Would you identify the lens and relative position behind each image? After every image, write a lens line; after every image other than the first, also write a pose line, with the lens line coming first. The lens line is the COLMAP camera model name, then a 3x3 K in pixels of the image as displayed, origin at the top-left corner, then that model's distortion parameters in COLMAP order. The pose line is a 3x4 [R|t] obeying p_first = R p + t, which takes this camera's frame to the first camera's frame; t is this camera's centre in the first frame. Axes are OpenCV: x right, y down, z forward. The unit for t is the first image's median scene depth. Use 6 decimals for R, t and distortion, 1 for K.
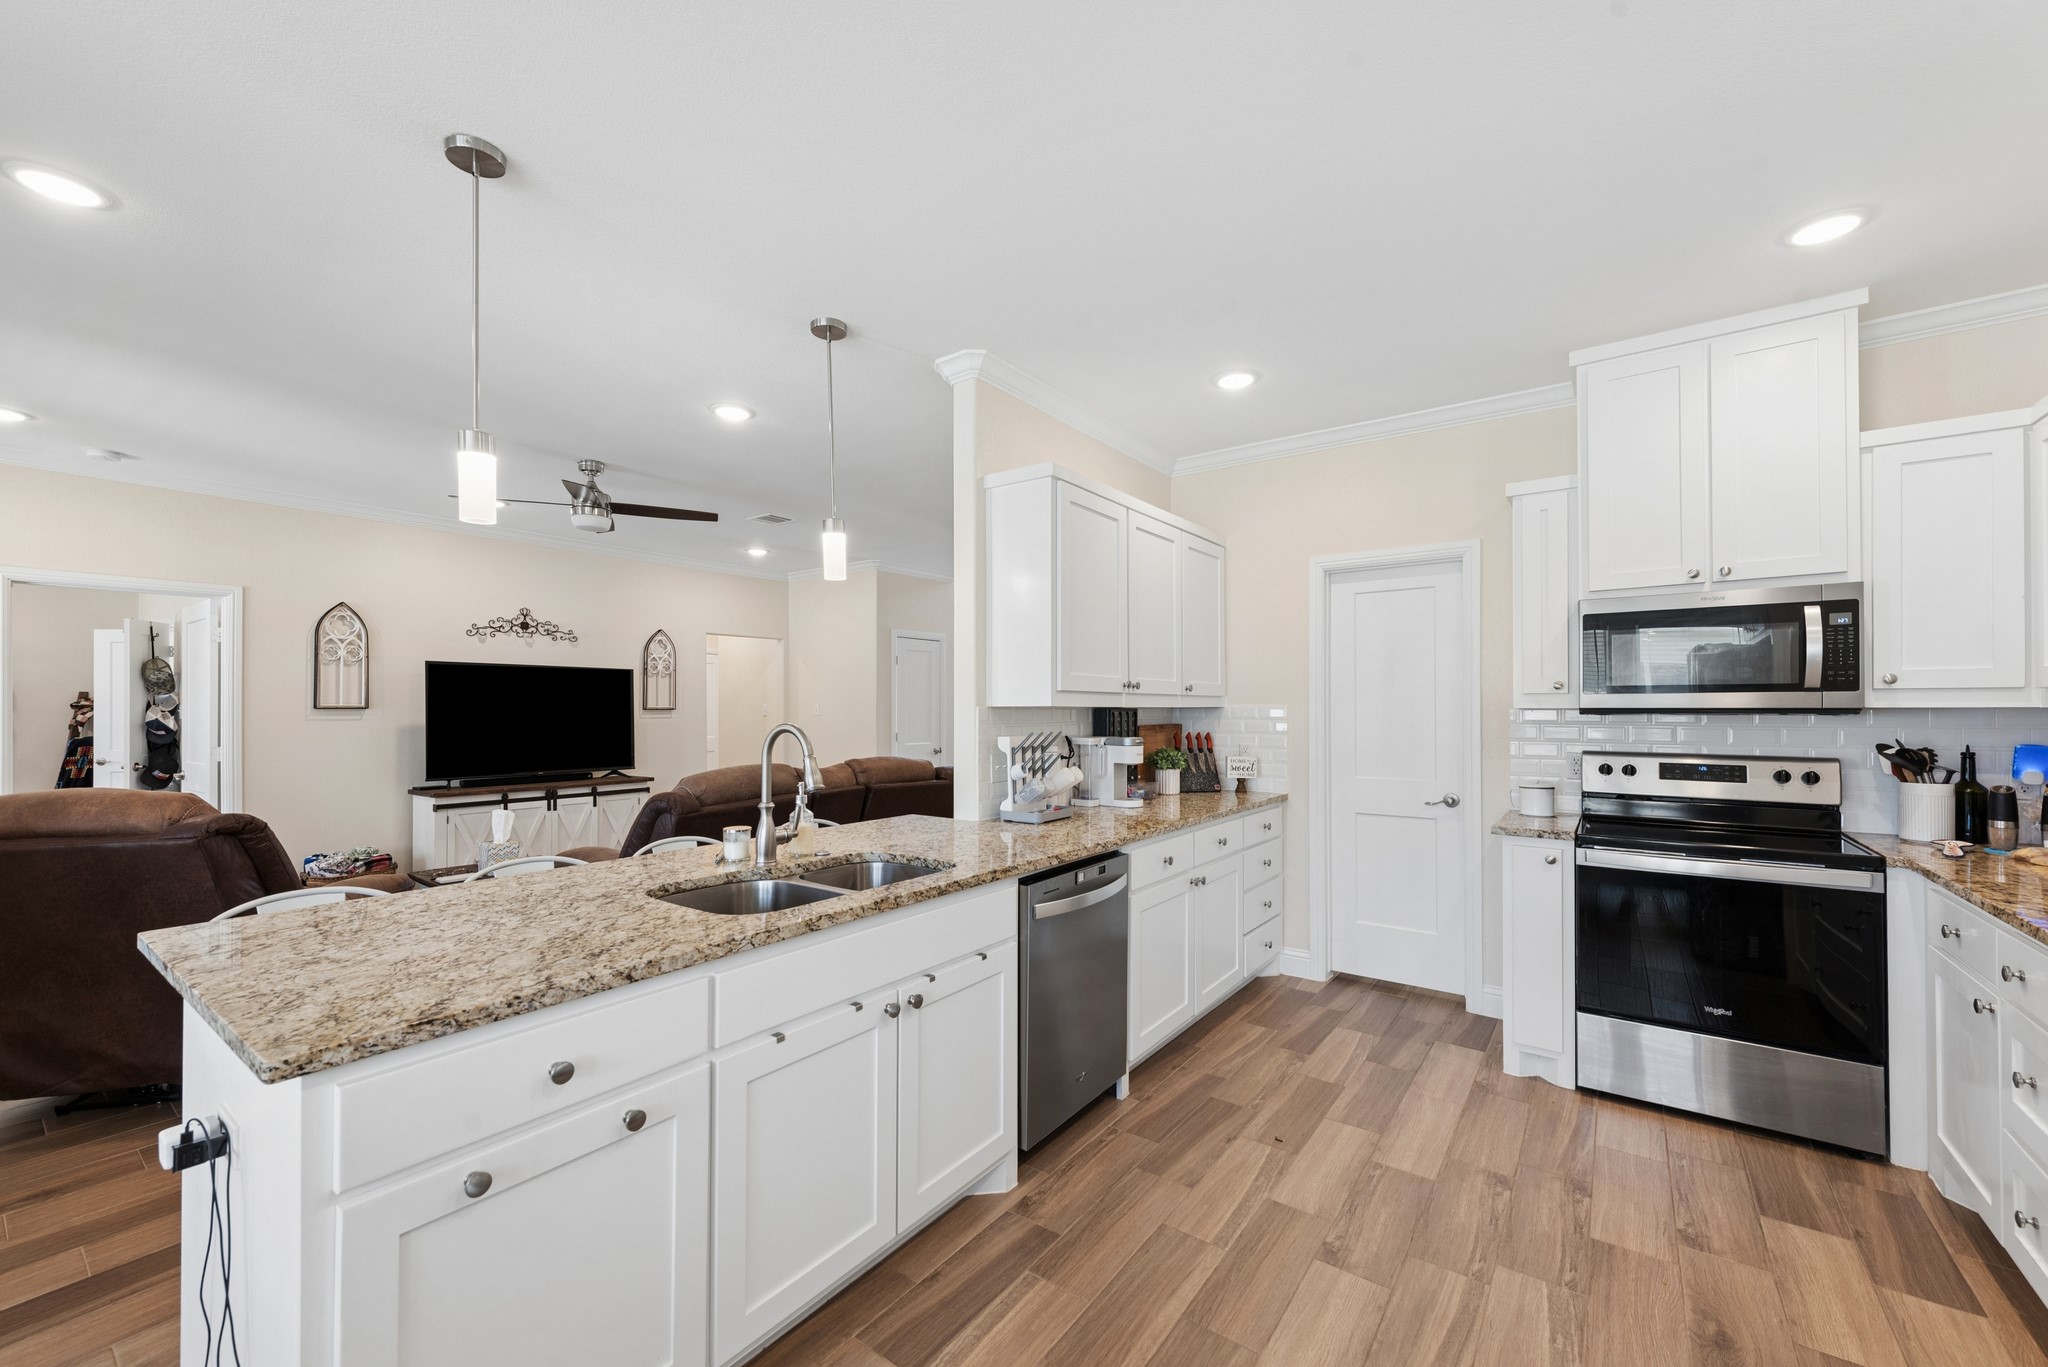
lens RADIAL K [[804.7, 0, 1019.1], [0, 804.7, 706.3], [0, 0, 1]] dist [0.015929, -0.005760]
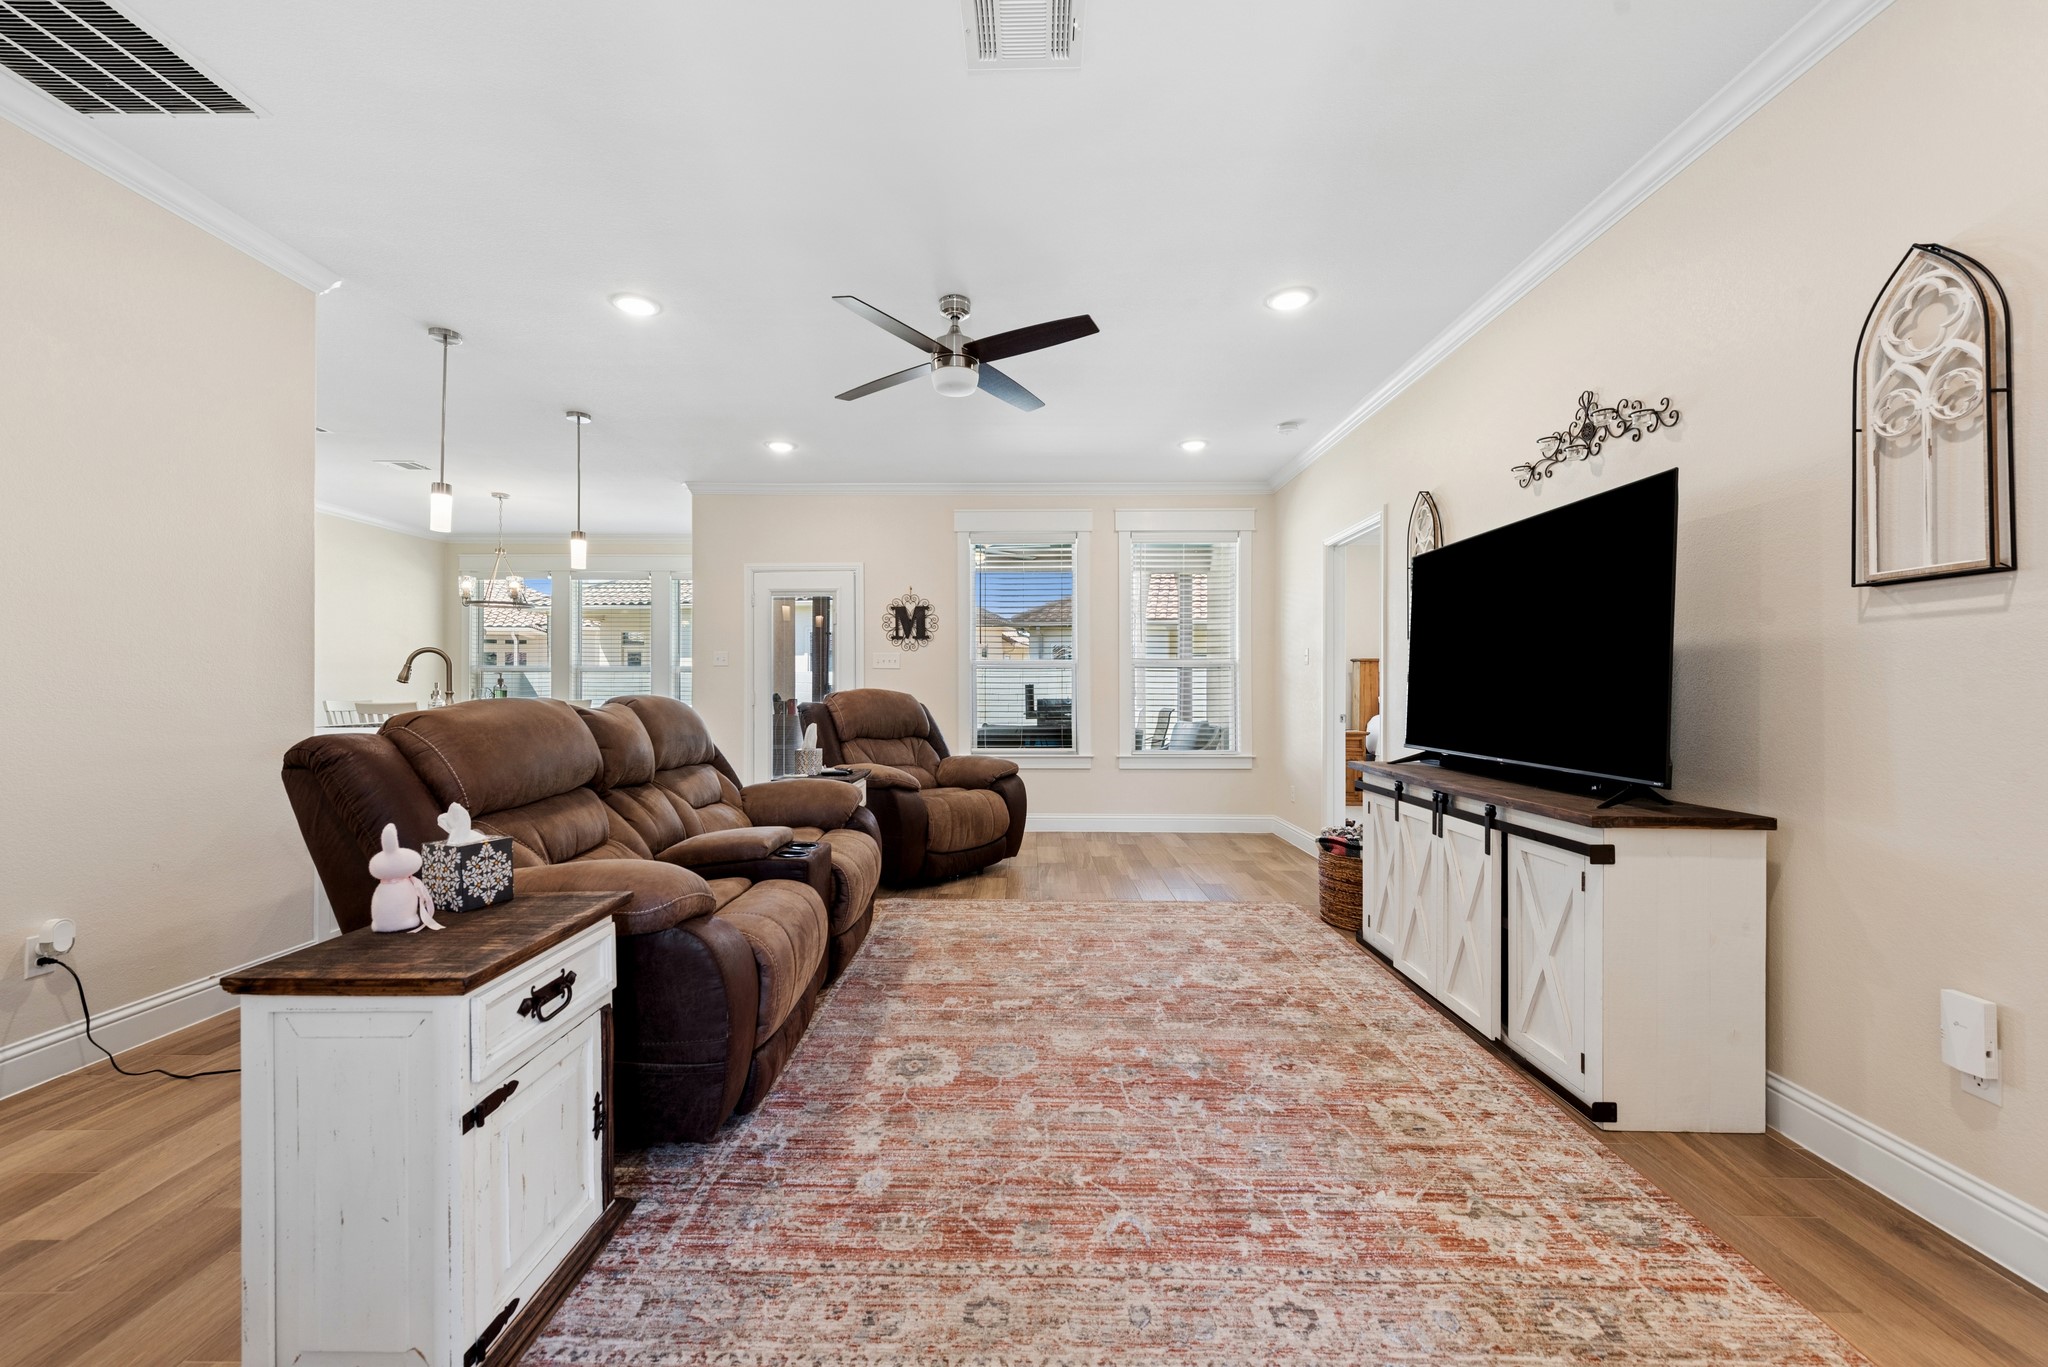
lens RADIAL K [[808.7, 0, 1018.7], [0, 808.7, 689.3], [0, 0, 1]] dist [0.022962, -0.008473]
pose [[-0.808018, 0.000401, -0.589158, -0.191856], [0.001008, 0.999999, -0.000702, 0.083812], [0.589157, -0.001161, -0.808017, 2.352453]]
